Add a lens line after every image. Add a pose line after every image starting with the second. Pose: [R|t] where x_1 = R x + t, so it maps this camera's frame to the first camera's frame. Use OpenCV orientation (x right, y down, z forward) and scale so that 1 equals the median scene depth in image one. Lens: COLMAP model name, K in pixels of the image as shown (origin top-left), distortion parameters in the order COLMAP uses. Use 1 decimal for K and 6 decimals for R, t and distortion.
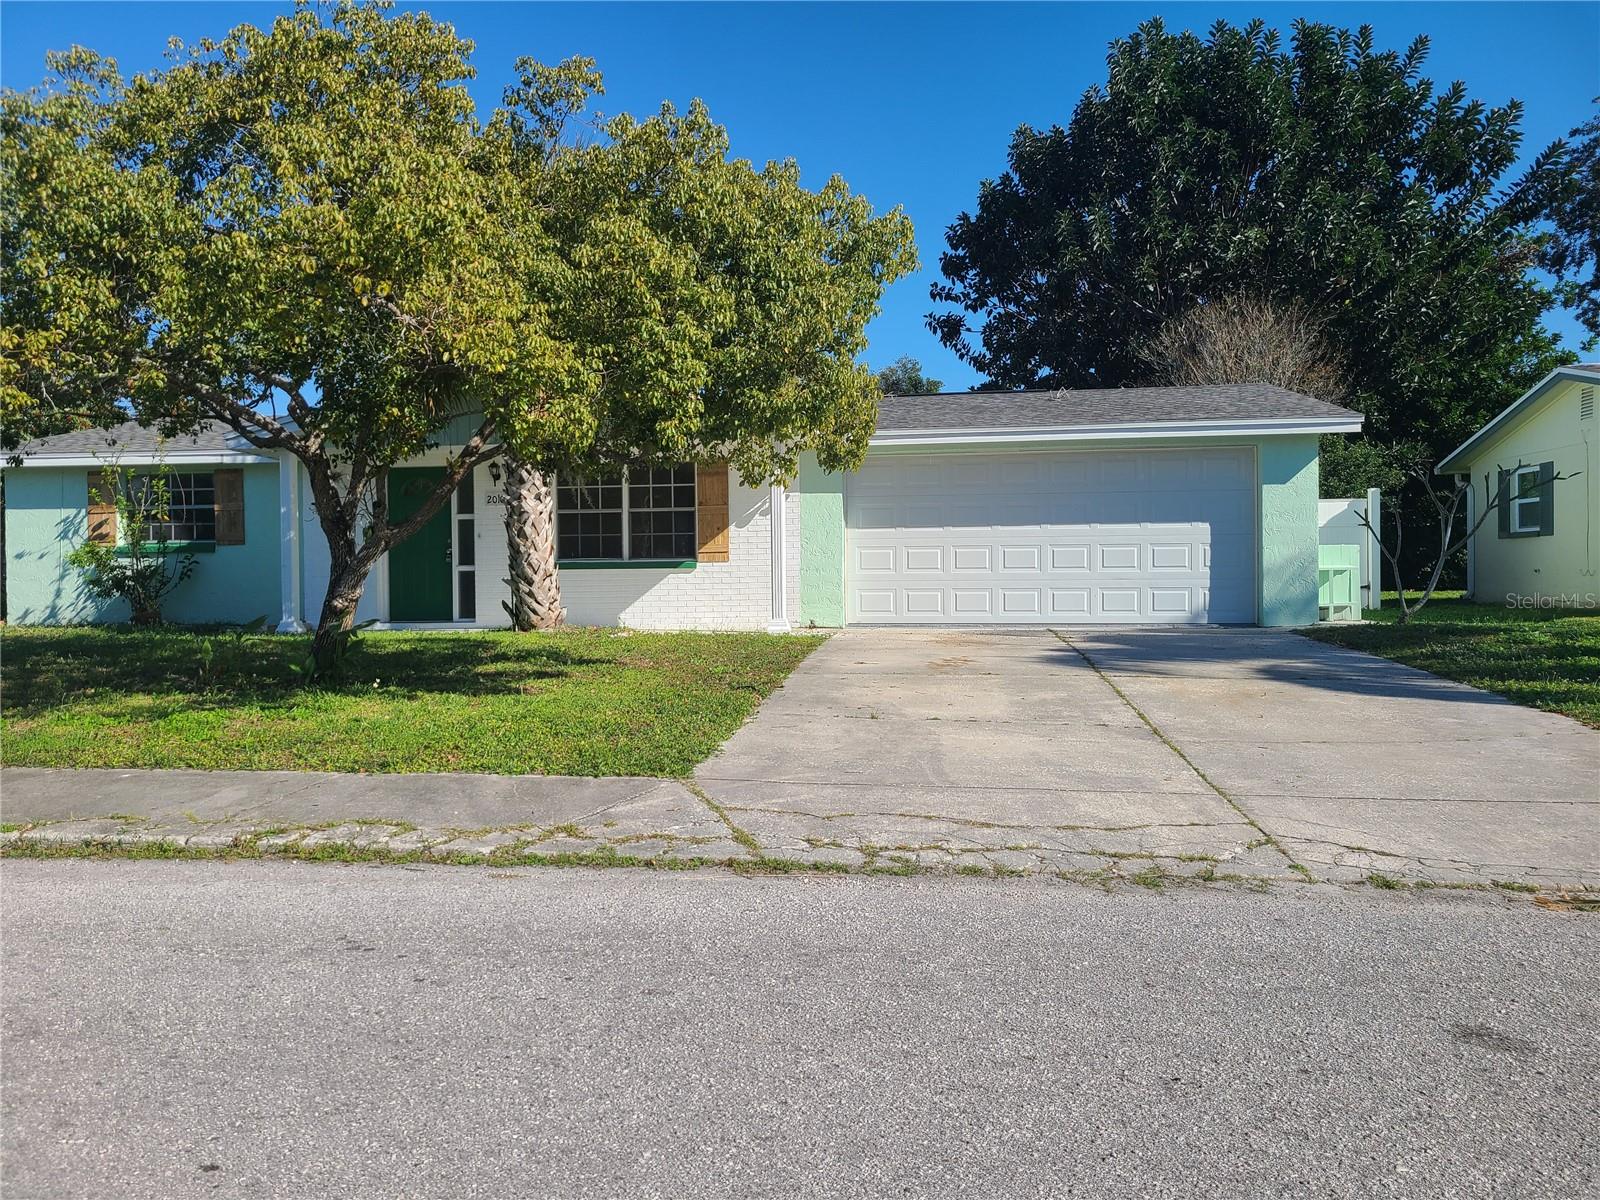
lens RADIAL K [[1190.5, 0, 775.9], [0, 1190.5, 590.6], [0, 0, 1]] dist [0.064236, -0.046050]
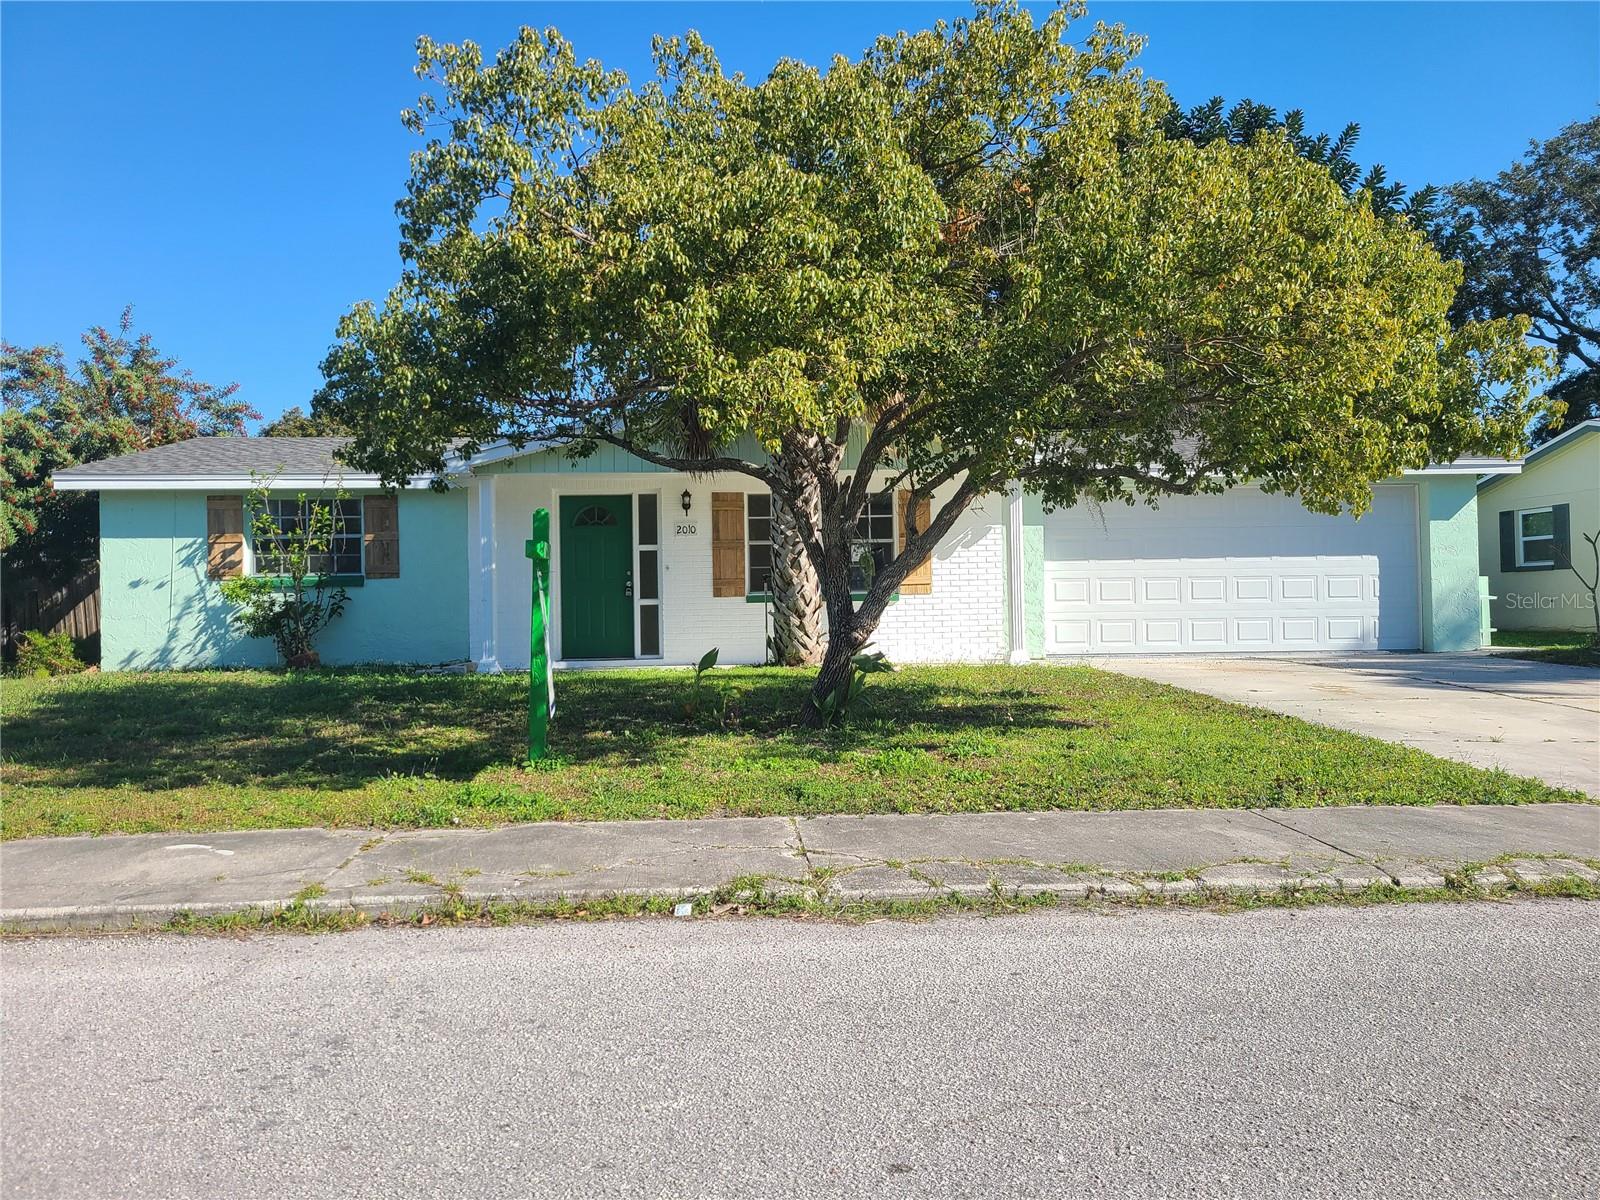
lens RADIAL K [[1190.5, 0, 775.9], [0, 1190.5, 590.6], [0, 0, 1]] dist [0.064236, -0.046050]
pose [[0.979281, -0.003476, 0.202475, -0.351866], [0.009810, 0.999493, -0.030289, 0.001809], [-0.202268, 0.031648, 0.978819, 0.053907]]
